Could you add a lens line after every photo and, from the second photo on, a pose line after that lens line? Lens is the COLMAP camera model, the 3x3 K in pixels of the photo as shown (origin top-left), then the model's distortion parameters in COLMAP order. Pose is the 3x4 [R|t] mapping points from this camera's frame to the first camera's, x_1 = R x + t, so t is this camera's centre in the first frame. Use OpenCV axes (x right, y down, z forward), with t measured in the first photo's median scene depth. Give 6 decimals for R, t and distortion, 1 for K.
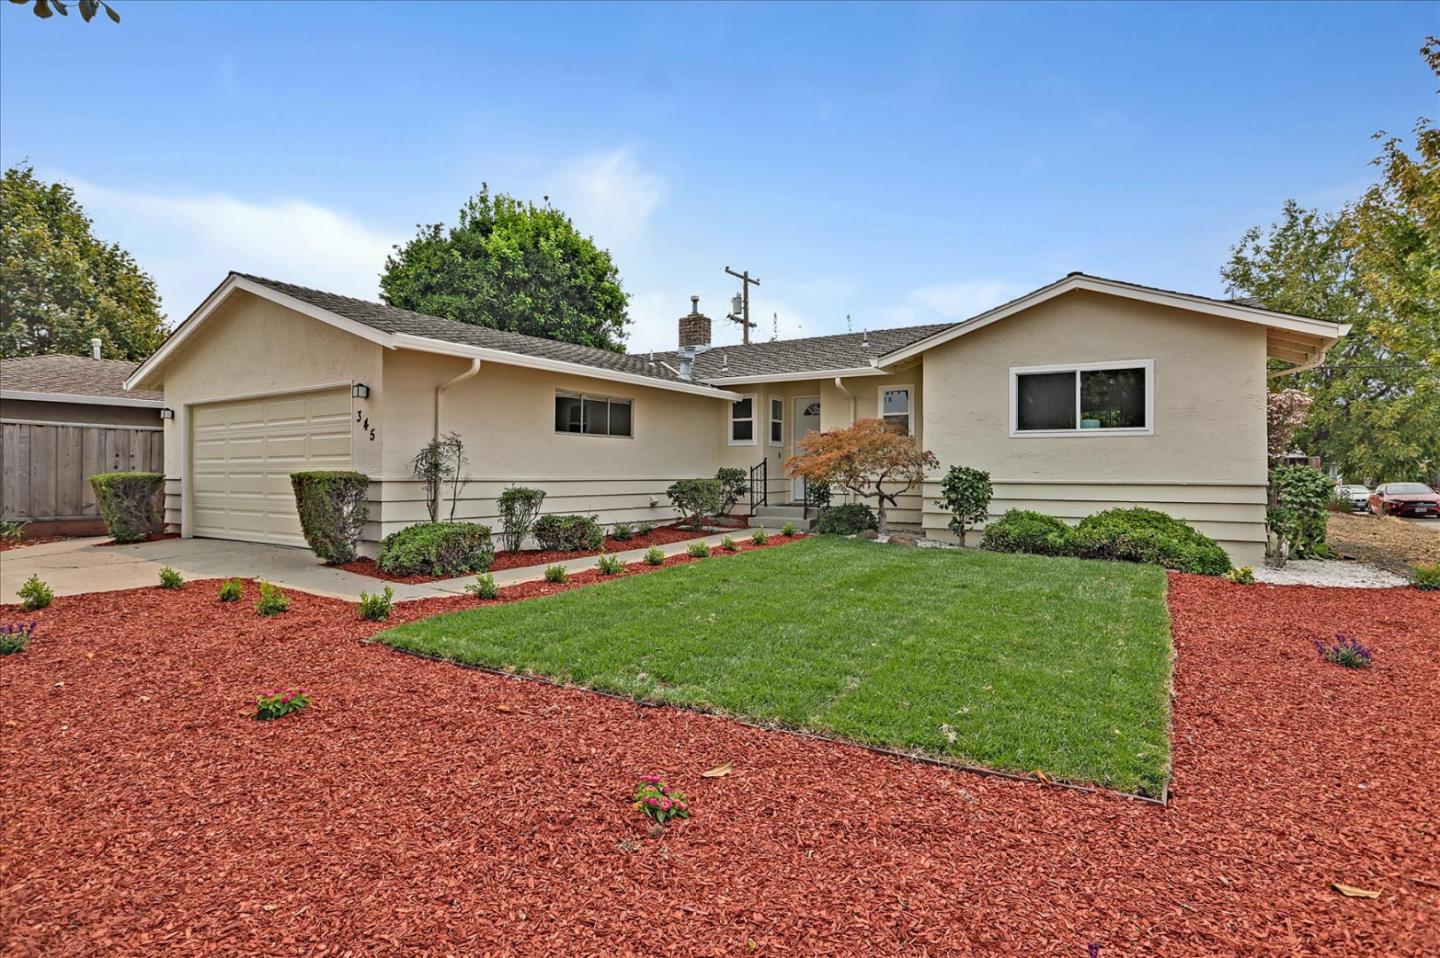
lens RADIAL K [[740.6, 0, 717.7], [0, 740.6, 476.9], [0, 0, 1]] dist [-0.035838, 0.001278]
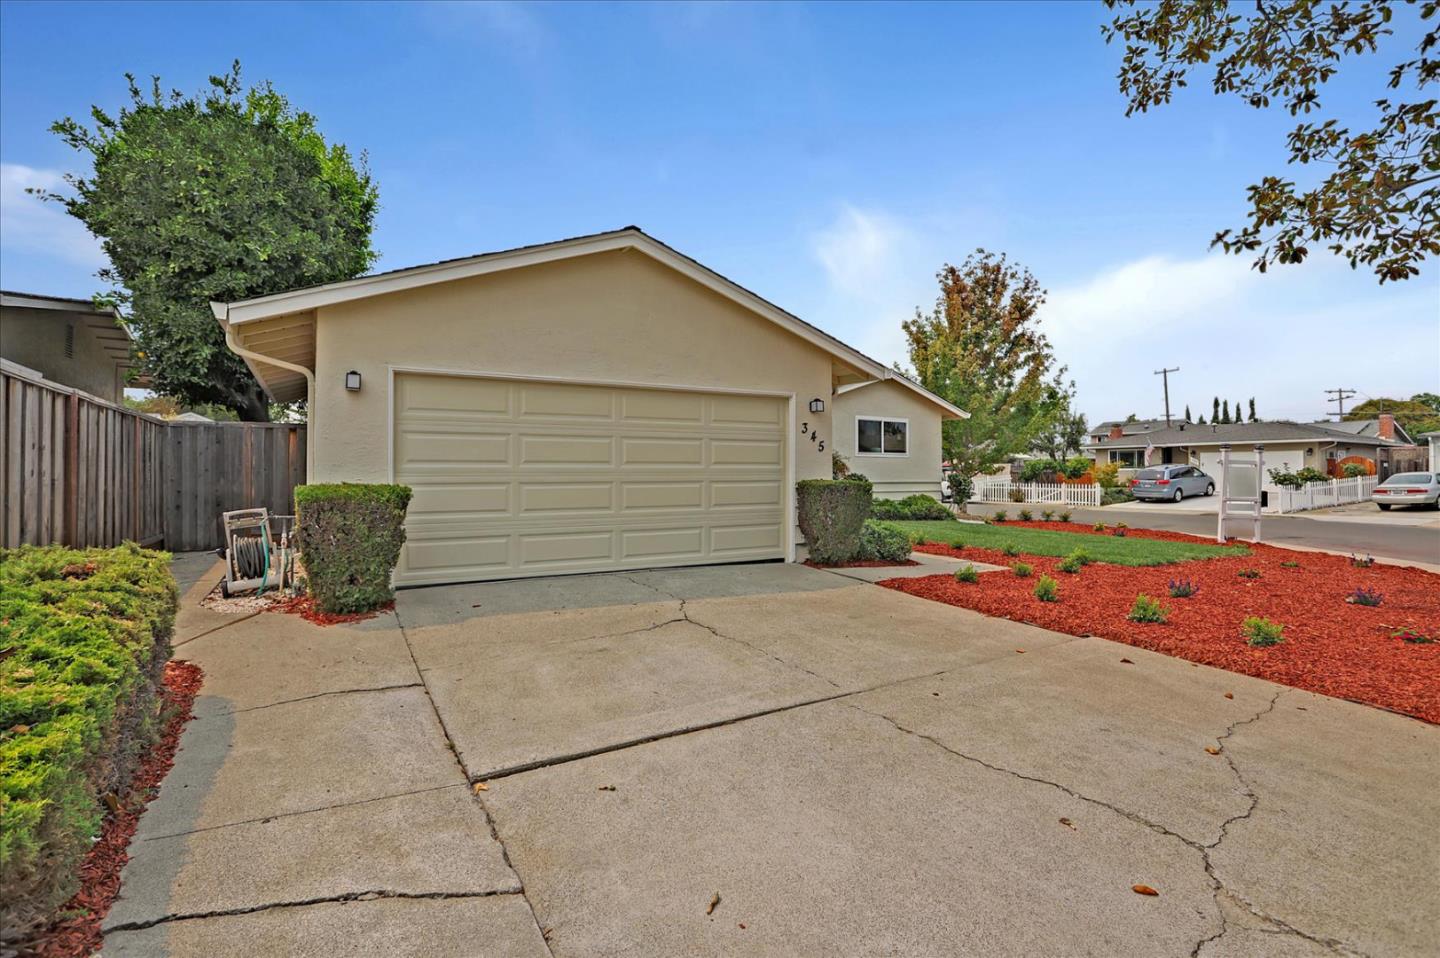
lens RADIAL K [[700.0, 0, 719.8], [0, 700.0, 482.2], [0, 0, 1]] dist [-0.048148, 0.014316]
pose [[0.462481, -0.012190, 0.886545, -1.114253], [0.005501, 0.999926, 0.010879, -0.011844], [-0.886612, -0.000154, 0.462514, 0.491038]]
